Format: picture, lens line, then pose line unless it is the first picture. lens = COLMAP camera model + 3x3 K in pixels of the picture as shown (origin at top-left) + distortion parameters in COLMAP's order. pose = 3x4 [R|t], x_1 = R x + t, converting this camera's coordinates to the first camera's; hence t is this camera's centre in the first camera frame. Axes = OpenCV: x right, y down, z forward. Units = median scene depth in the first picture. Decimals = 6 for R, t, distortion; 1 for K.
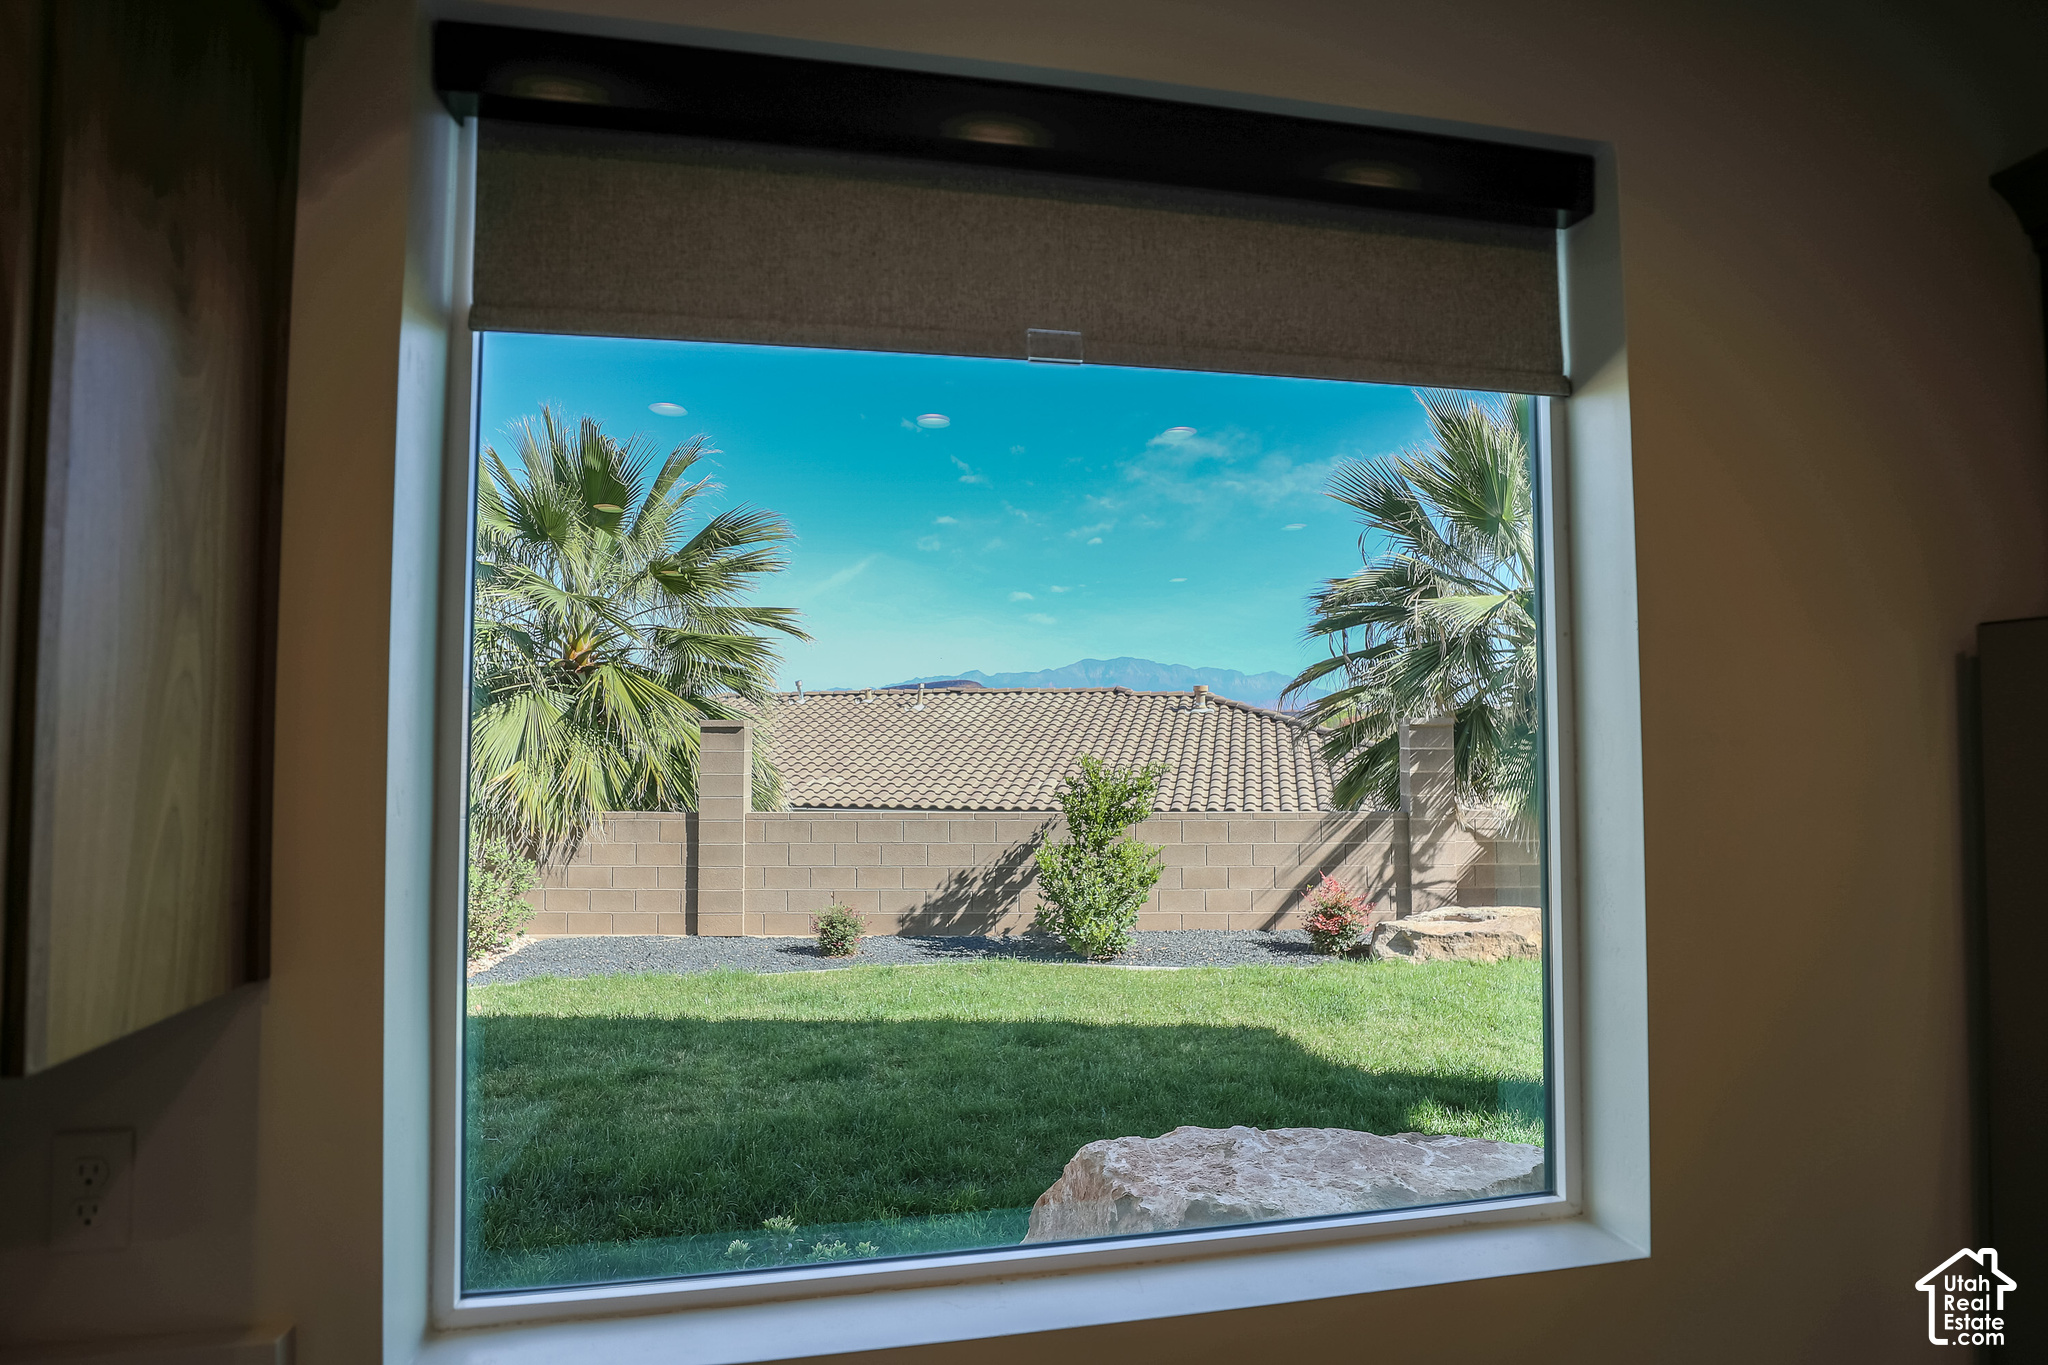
lens RADIAL K [[1011.8, 0, 1014.9], [0, 1011.8, 689.2], [0, 0, 1]] dist [-0.009196, 0.000692]
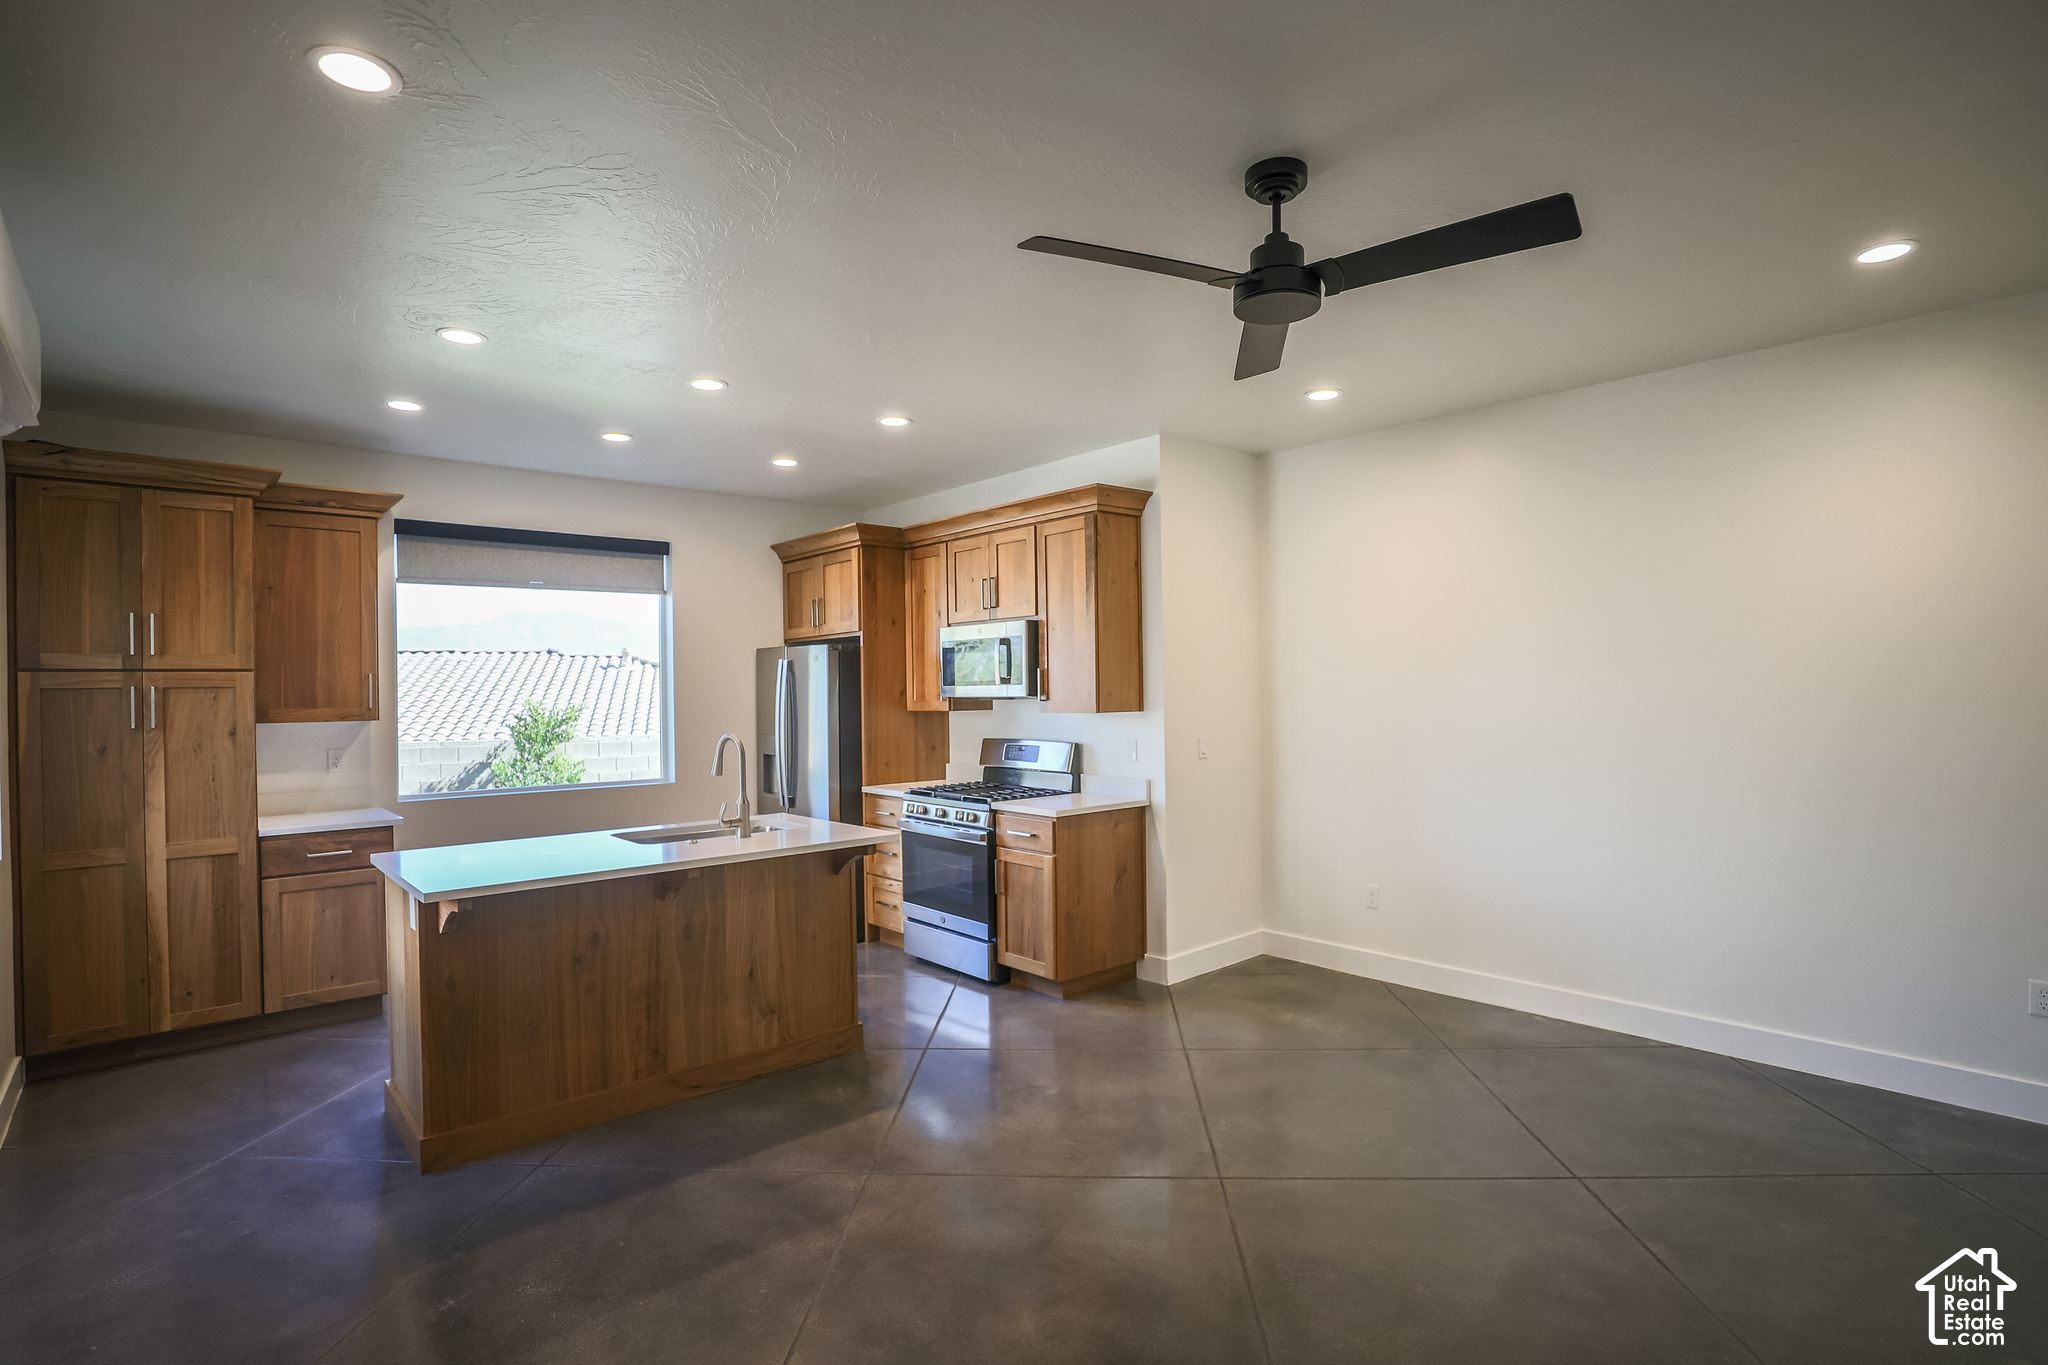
lens RADIAL K [[1011.8, 0, 1014.9], [0, 1011.8, 689.2], [0, 0, 1]] dist [-0.009196, 0.000692]
pose [[0.861726, -0.009214, 0.507290, -0.059286], [-0.011492, 0.999224, 0.037670, -0.010789], [-0.507243, -0.038291, 0.860952, -0.569196]]
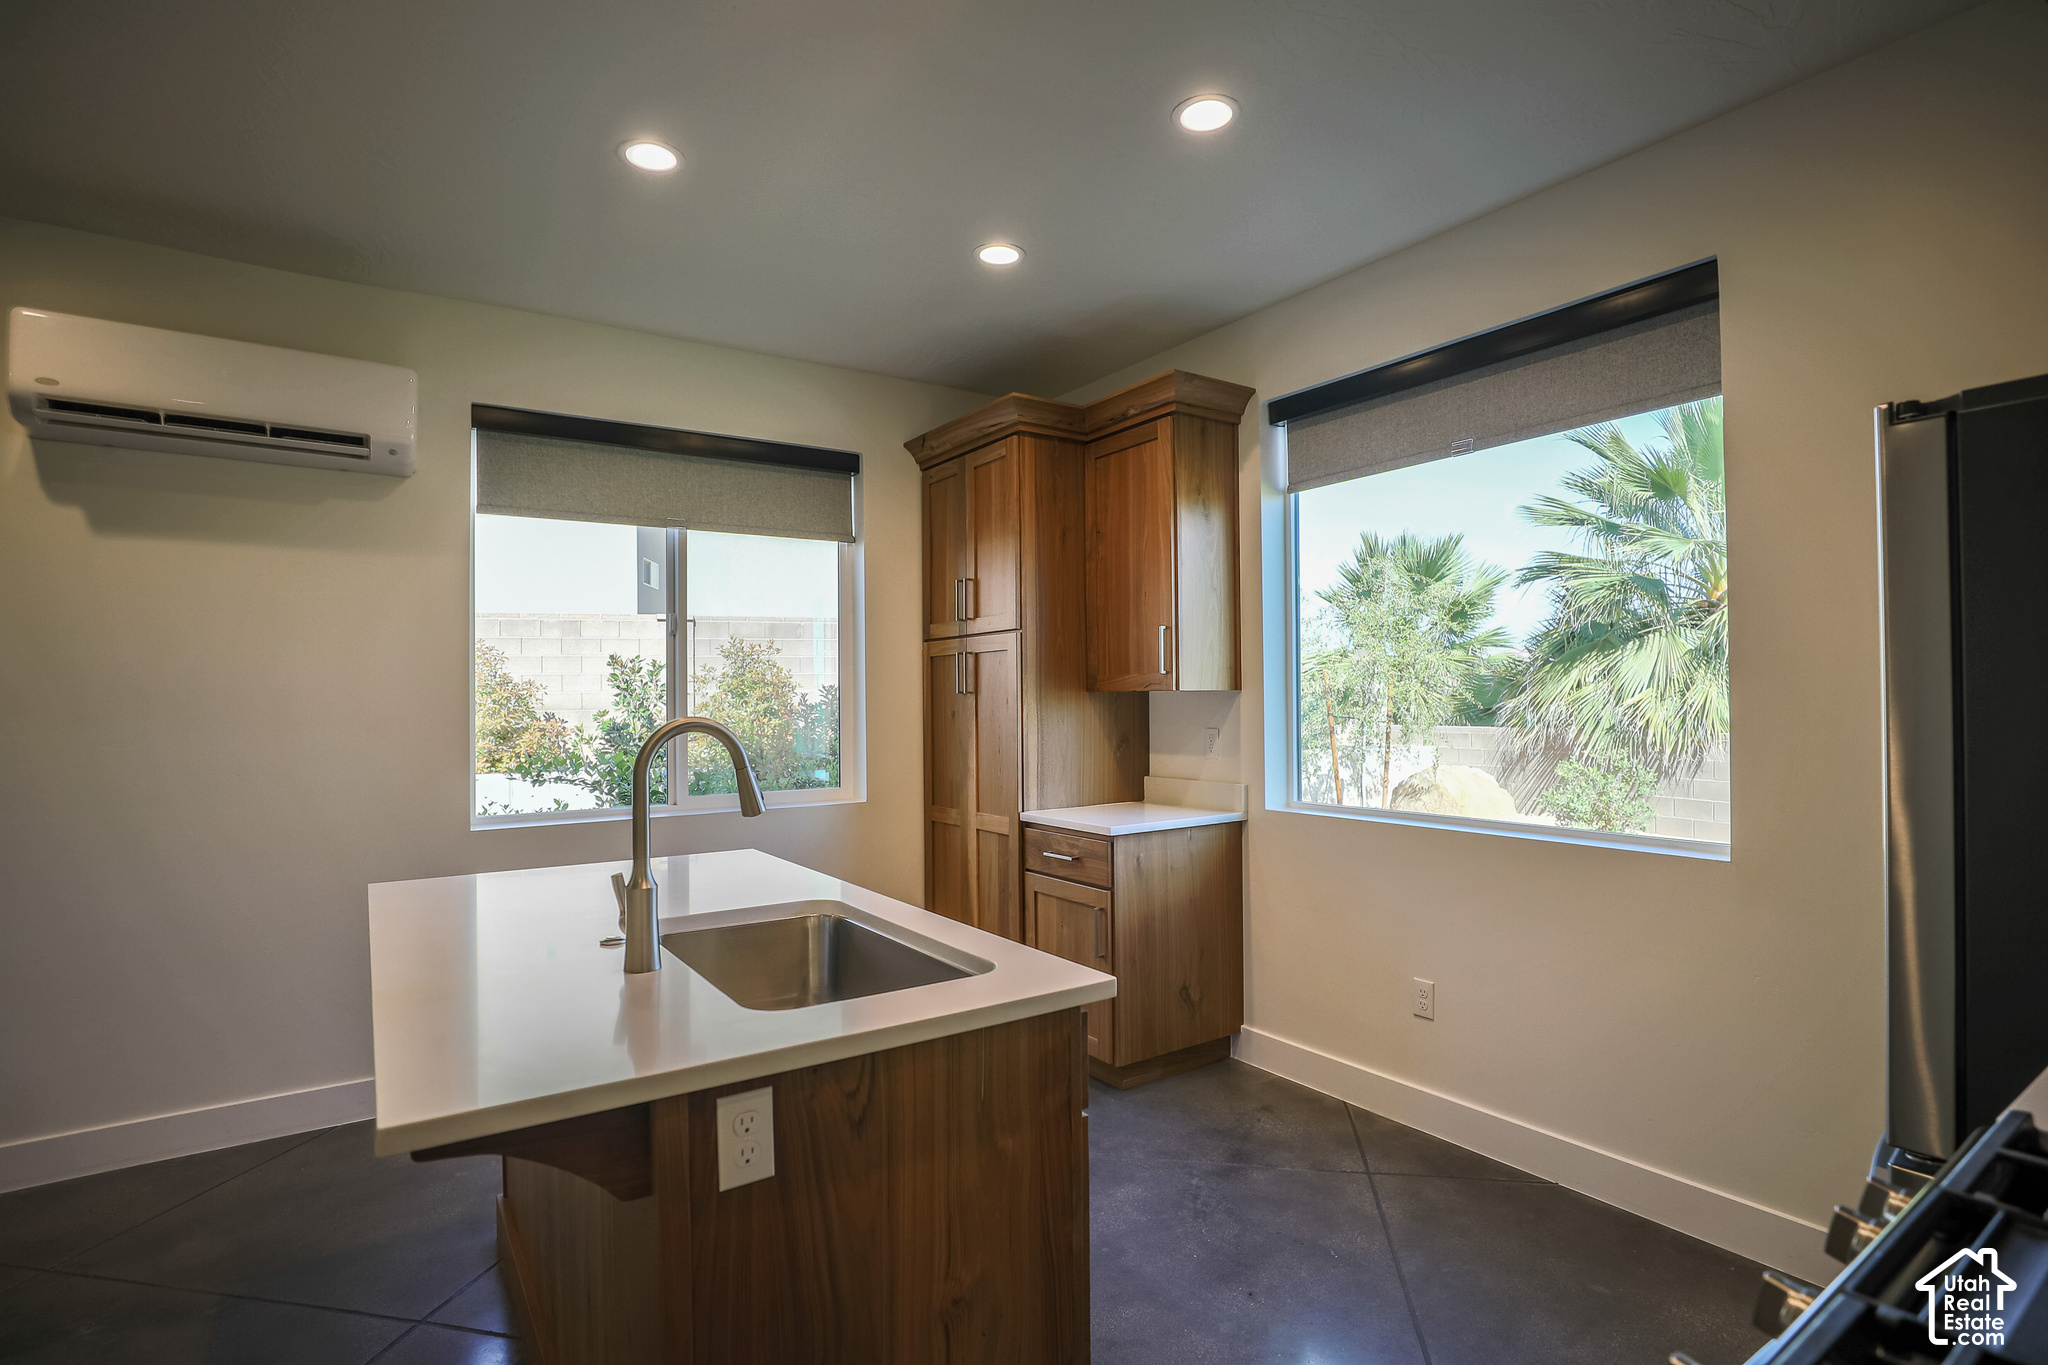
lens RADIAL K [[987.1, 0, 1024.0], [0, 987.1, 682.5], [0, 0, 1]] dist [-0.044624, 0.000803]
pose [[0.405002, -0.015167, -0.914190, 0.251463], [0.048820, 0.998795, 0.005057, 0.022654], [0.913011, -0.046679, 0.405254, -0.133473]]
